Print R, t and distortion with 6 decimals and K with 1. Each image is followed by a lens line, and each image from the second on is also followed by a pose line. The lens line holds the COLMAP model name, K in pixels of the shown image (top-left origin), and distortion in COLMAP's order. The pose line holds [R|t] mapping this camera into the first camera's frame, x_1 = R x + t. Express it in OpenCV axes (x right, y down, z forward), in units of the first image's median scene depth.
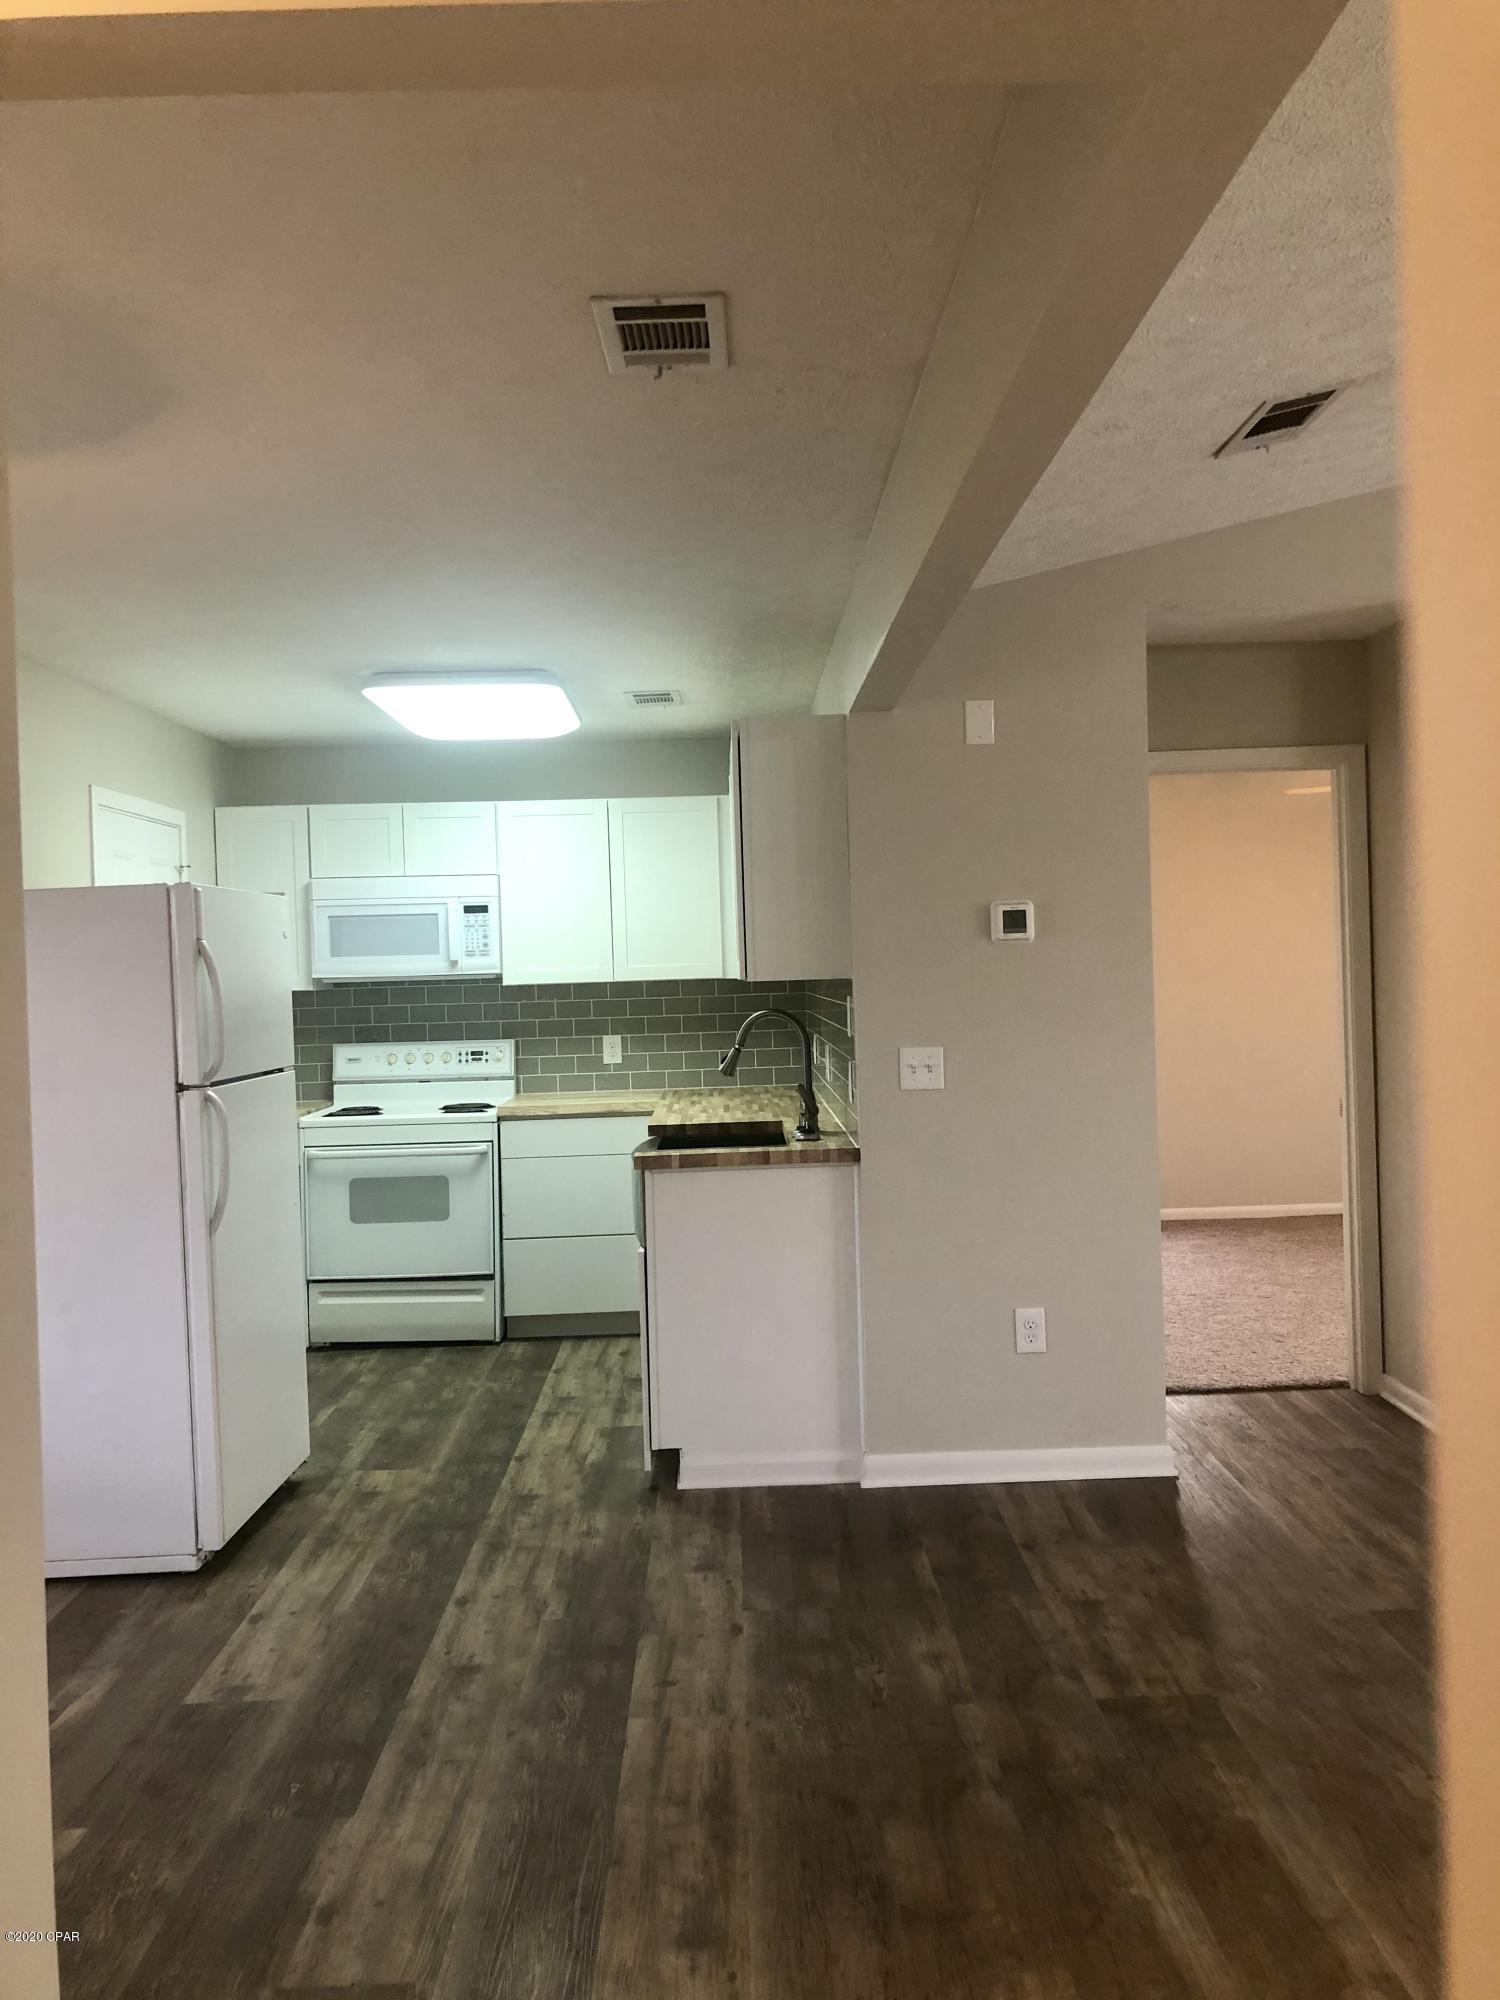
lens RADIAL K [[1629.1, 0, 750.0], [0, 1629.1, 1000.0], [0, 0, 1]] dist [0.031406, -0.009812]
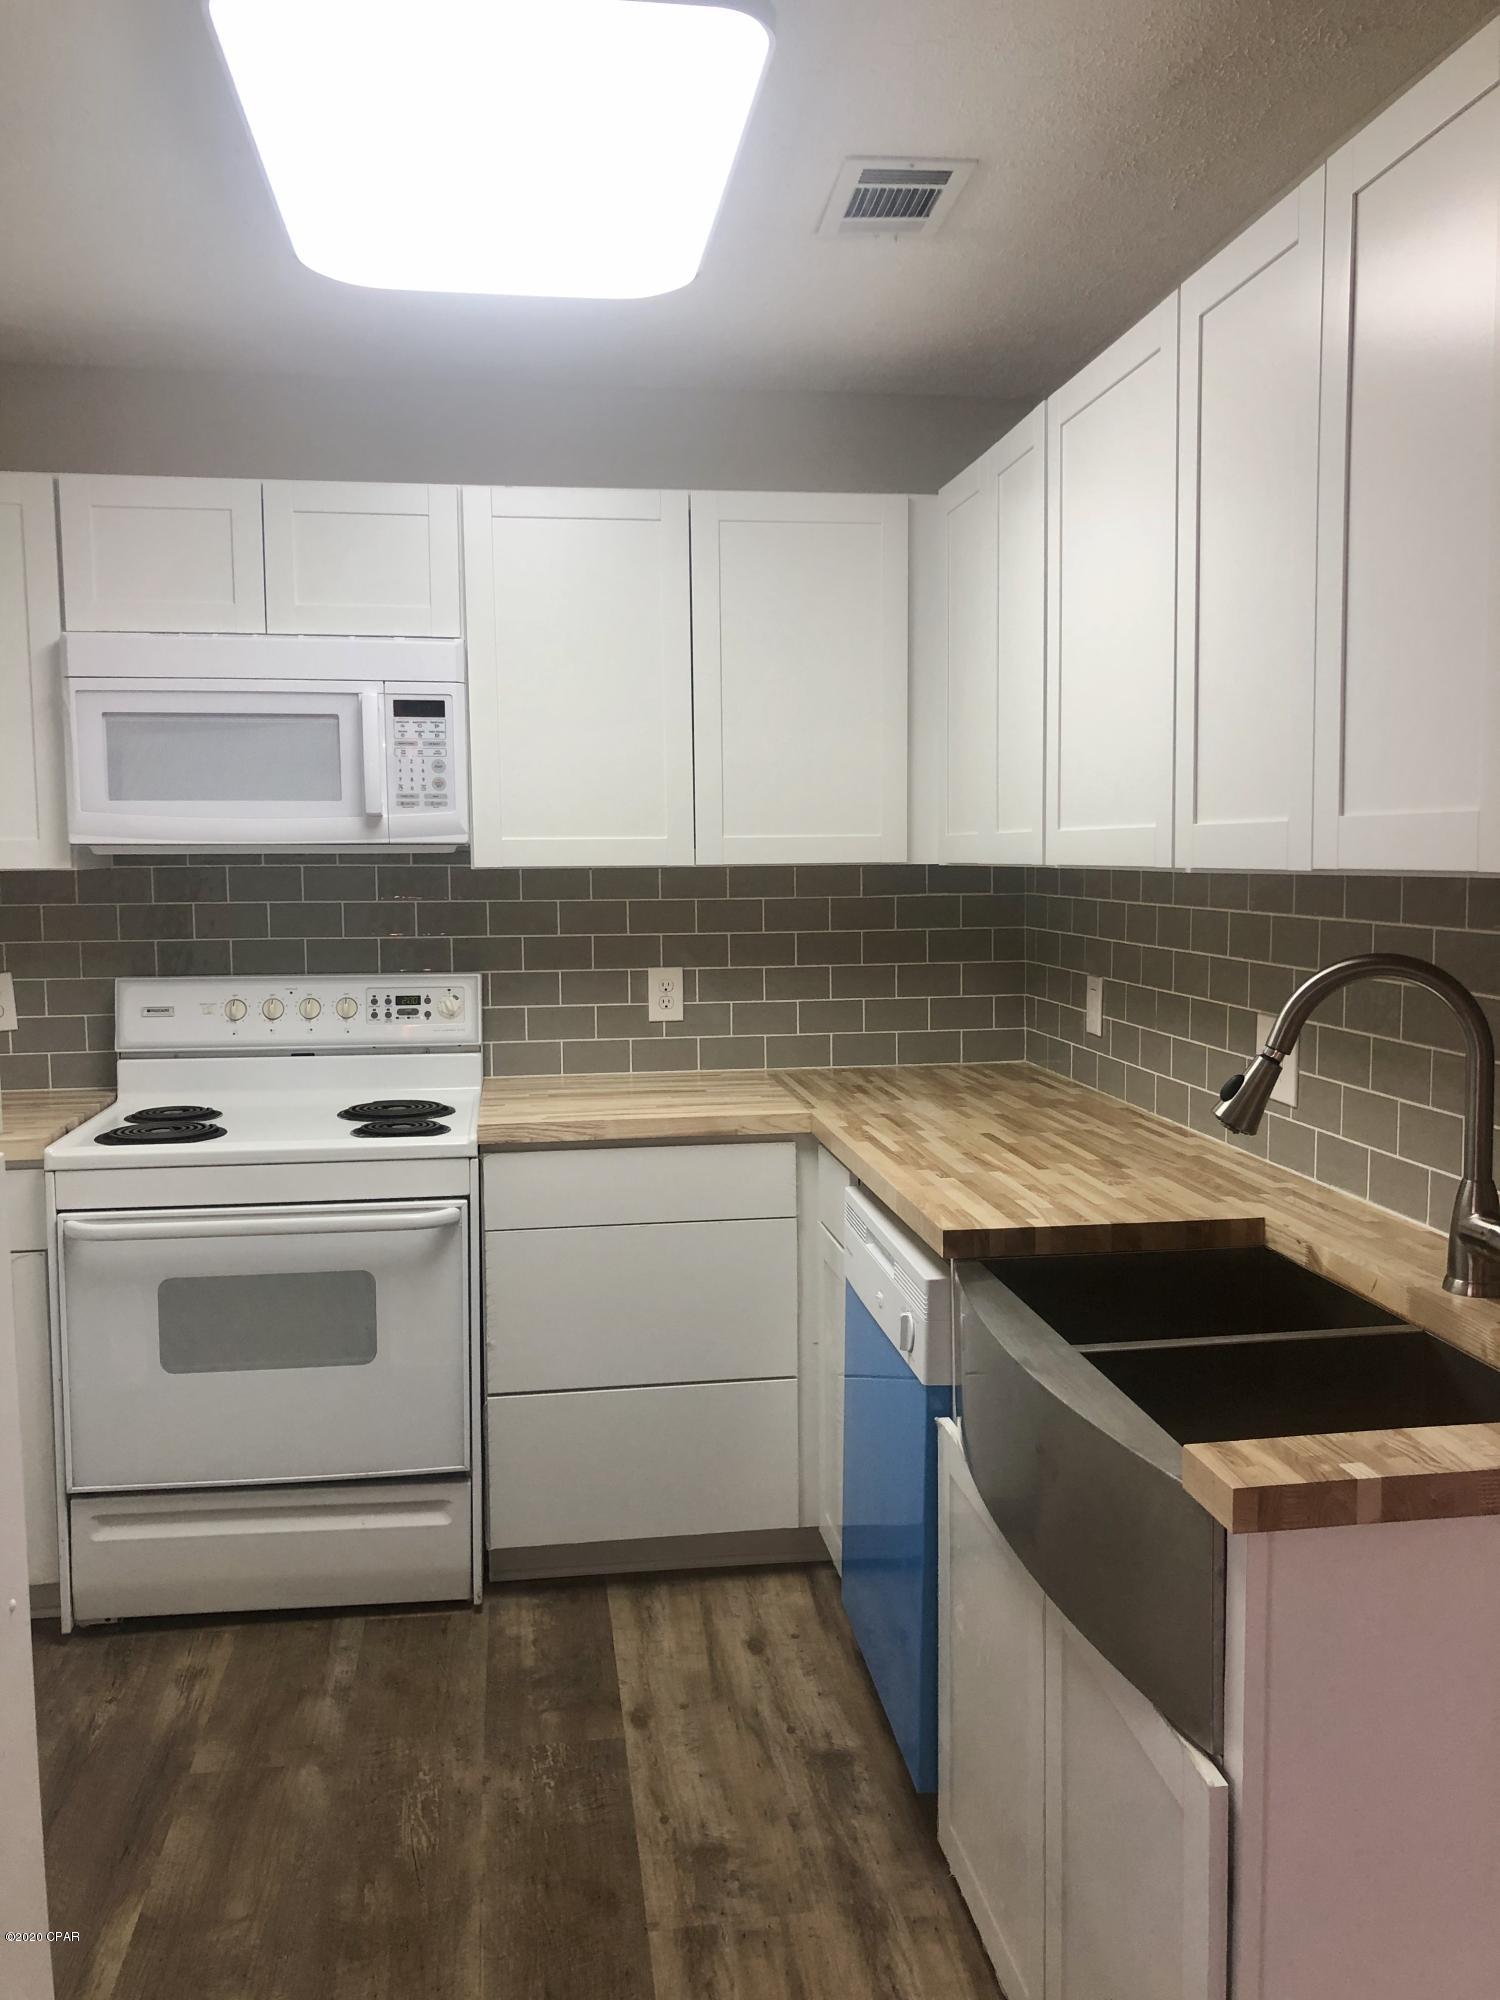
lens RADIAL K [[1641.1, 0, 761.8], [0, 1641.1, 1021.5], [0, 0, 1]] dist [-0.005283, -0.011342]
pose [[0.991309, 0.010003, 0.131170, -0.129875], [-0.020767, 0.996502, 0.080947, -0.004676], [-0.129901, -0.082968, 0.988050, 0.496602]]
